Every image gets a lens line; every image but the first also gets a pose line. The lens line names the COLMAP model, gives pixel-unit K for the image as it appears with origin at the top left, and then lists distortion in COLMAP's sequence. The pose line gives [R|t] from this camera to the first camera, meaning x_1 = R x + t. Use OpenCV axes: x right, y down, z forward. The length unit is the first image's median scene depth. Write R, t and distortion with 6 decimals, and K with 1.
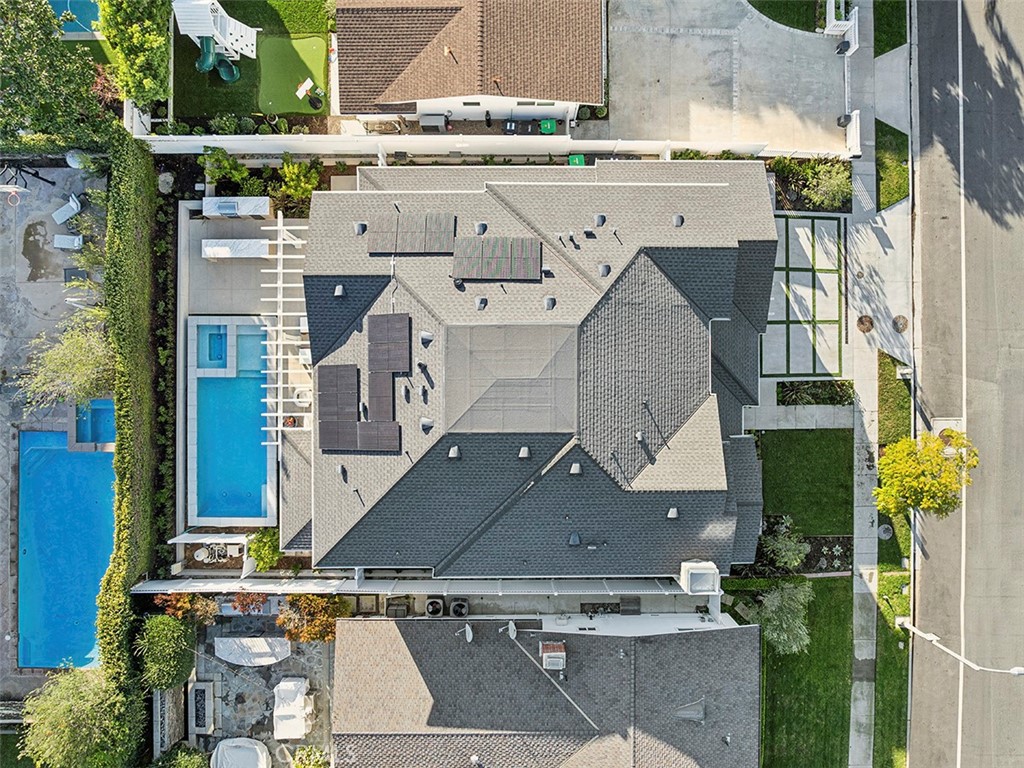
lens RADIAL K [[740.7, 0, 512.0], [0, 740.7, 384.0], [0, 0, 1]] dist [-0.043132, 0.000415]
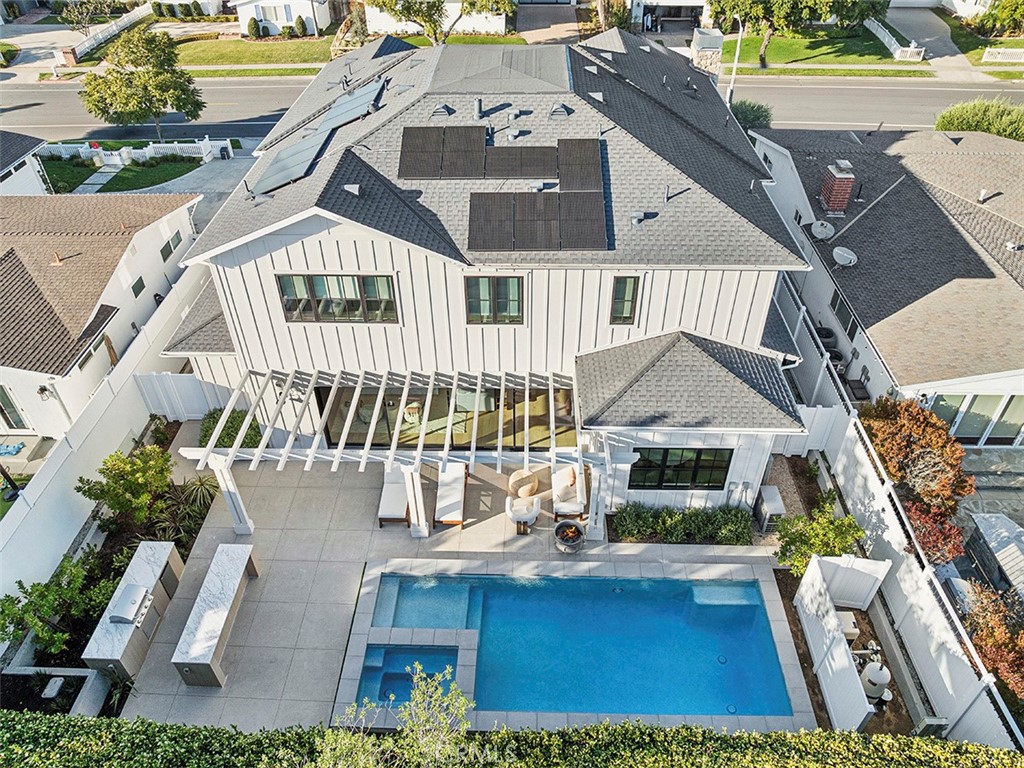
lens RADIAL K [[726.9, 0, 512.0], [0, 726.9, 384.0], [0, 0, 1]] dist [-0.049475, 0.019119]
pose [[0.030096, -0.629451, 0.776457, -0.645379], [0.999534, 0.014970, -0.026607, 0.022874], [0.005124, 0.776896, 0.629608, 0.584827]]
